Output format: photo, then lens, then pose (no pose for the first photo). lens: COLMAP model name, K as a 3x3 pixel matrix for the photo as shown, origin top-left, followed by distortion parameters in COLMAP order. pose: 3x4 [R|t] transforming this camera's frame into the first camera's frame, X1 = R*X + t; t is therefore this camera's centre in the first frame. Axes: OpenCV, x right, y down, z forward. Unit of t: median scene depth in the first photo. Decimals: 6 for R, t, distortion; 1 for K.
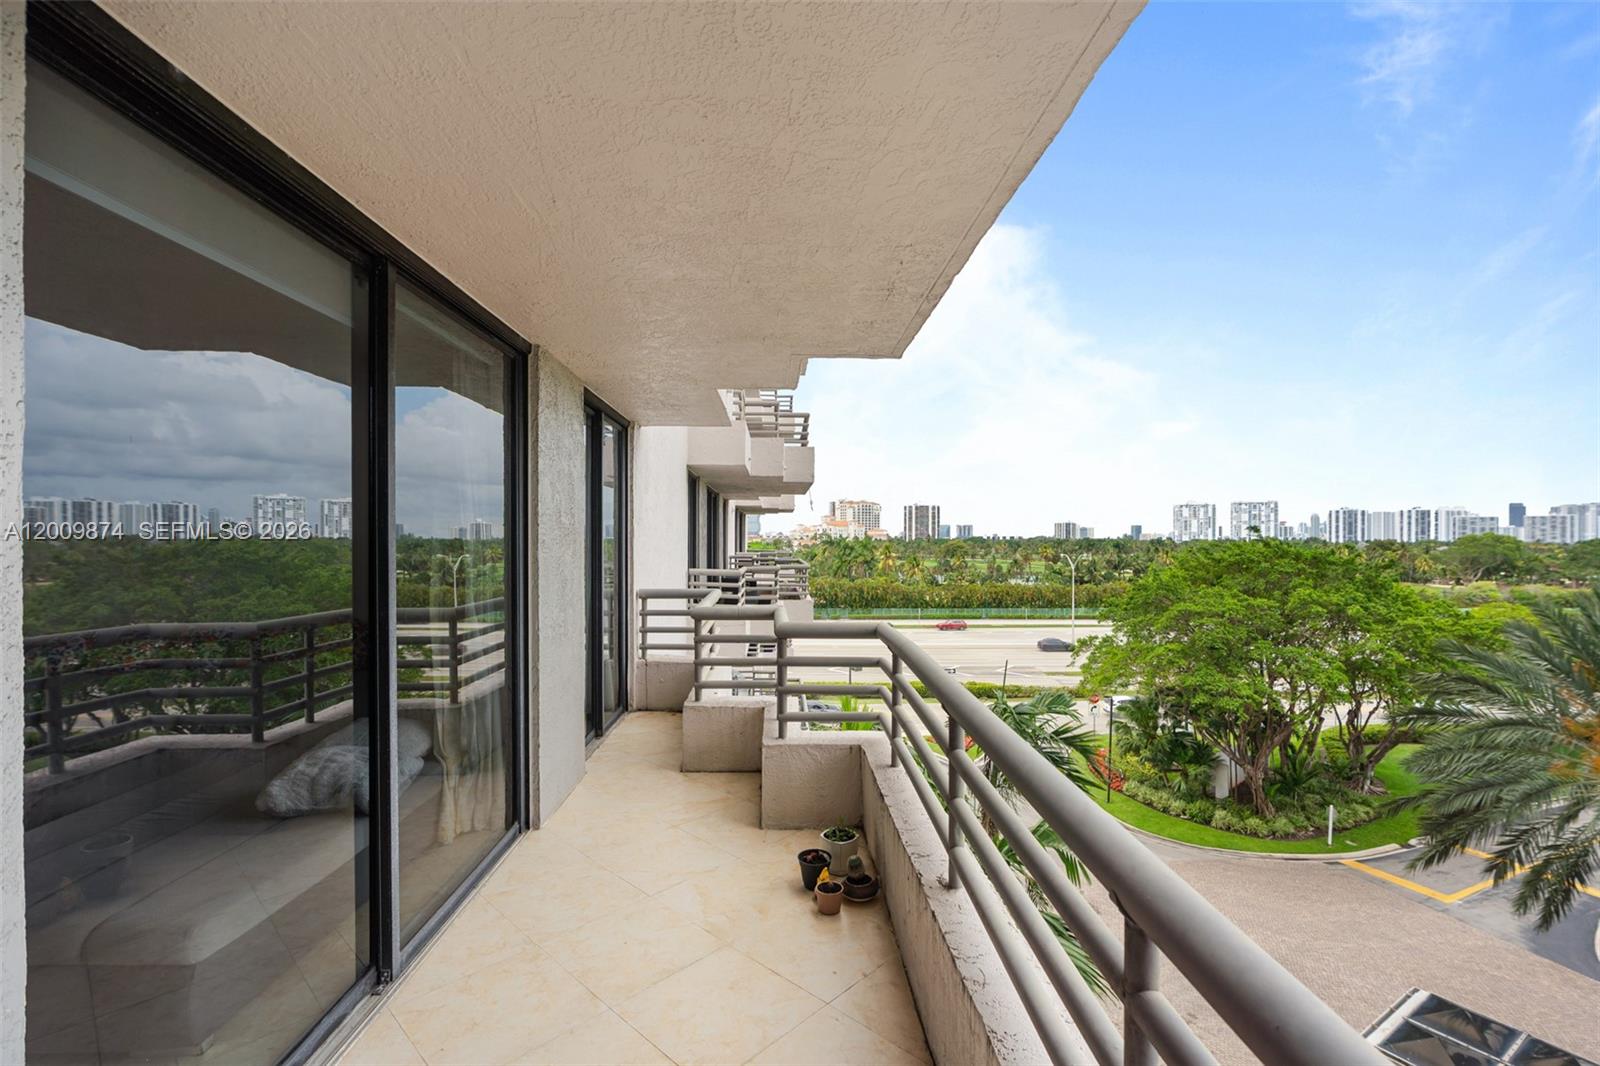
lens RADIAL K [[709.8, 0, 804.7], [0, 709.8, 536.4], [0, 0, 1]] dist [-0.012997, 0.004319]
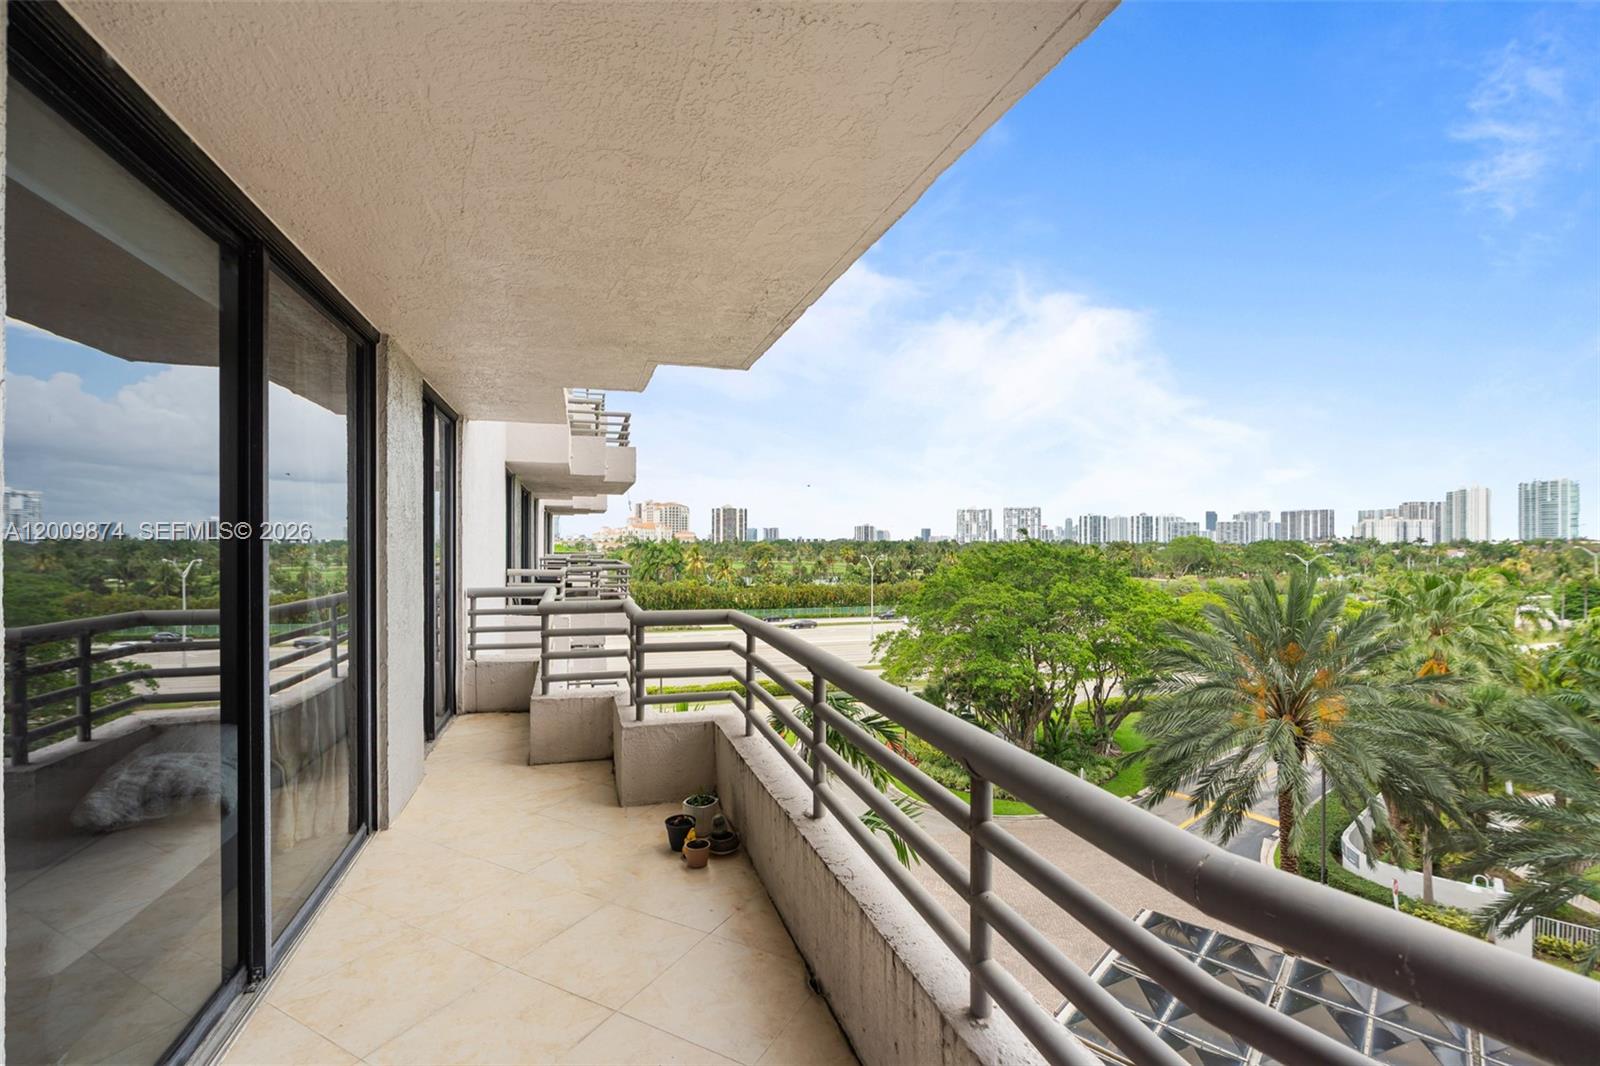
lens RADIAL K [[709.8, 0, 804.2], [0, 709.8, 534.9], [0, 0, 1]] dist [-0.012997, 0.004319]
pose [[0.964090, 0.001087, 0.265574, -0.020370], [0.000434, 0.999984, -0.005669, 0.003293], [-0.265576, 0.005581, 0.964074, -0.024662]]
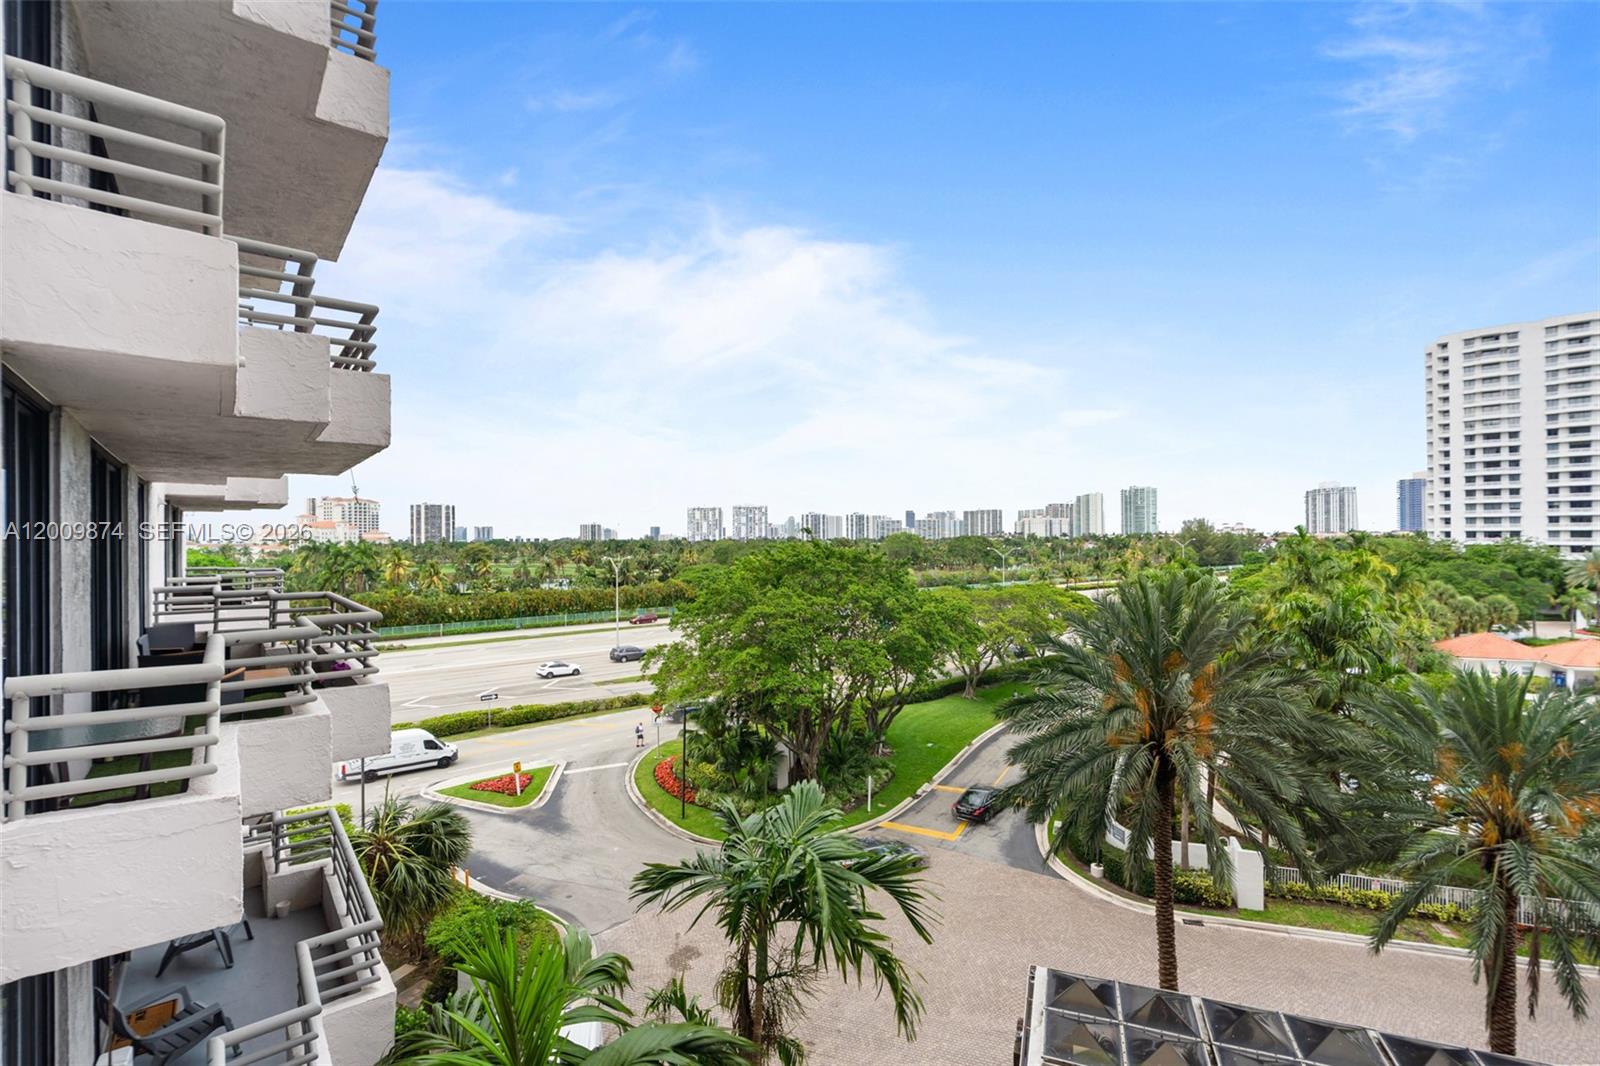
lens RADIAL K [[709.8, 0, 803.1], [0, 709.8, 535.9], [0, 0, 1]] dist [-0.012997, 0.004319]
pose [[0.793518, -0.007140, 0.608505, -0.050474], [0.008638, 0.999963, 0.000468, -0.007717], [-0.608485, 0.004885, 0.793550, 0.354005]]
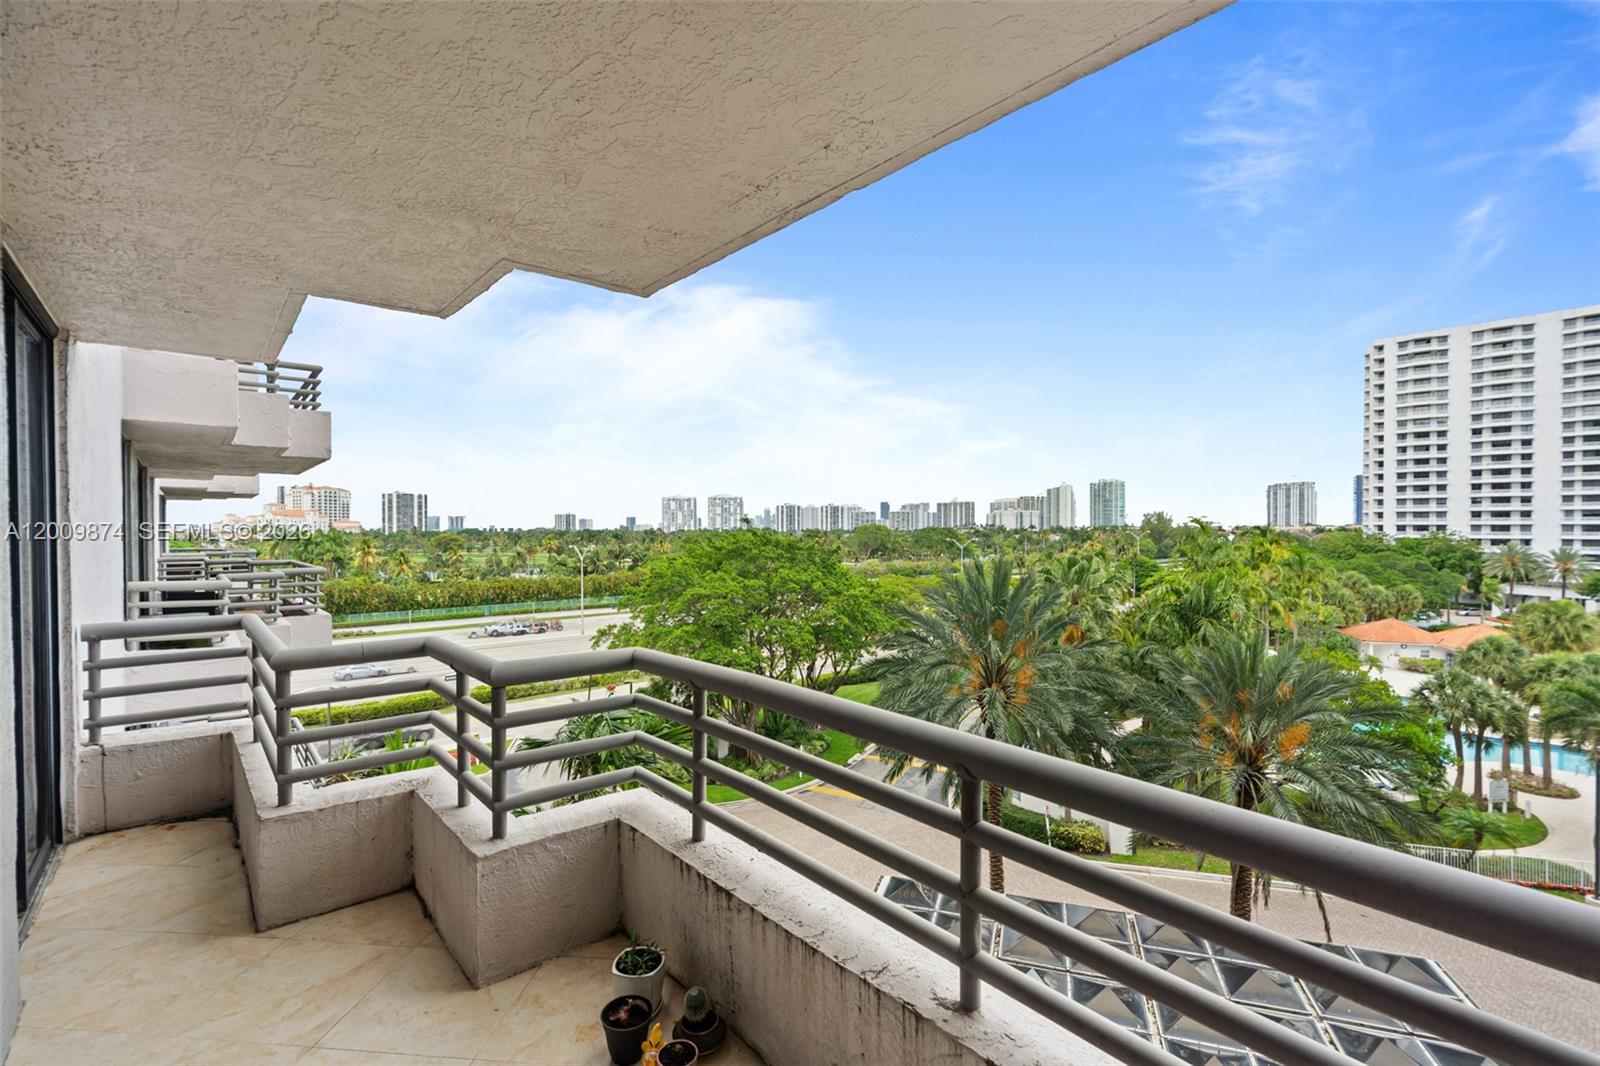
lens RADIAL K [[709.8, 0, 805.9], [0, 709.8, 533.9], [0, 0, 1]] dist [-0.012997, 0.004319]
pose [[0.774436, -0.009731, 0.632578, -0.059972], [0.004171, 0.999939, 0.010276, -0.001066], [-0.632639, -0.005319, 0.774429, 0.083115]]
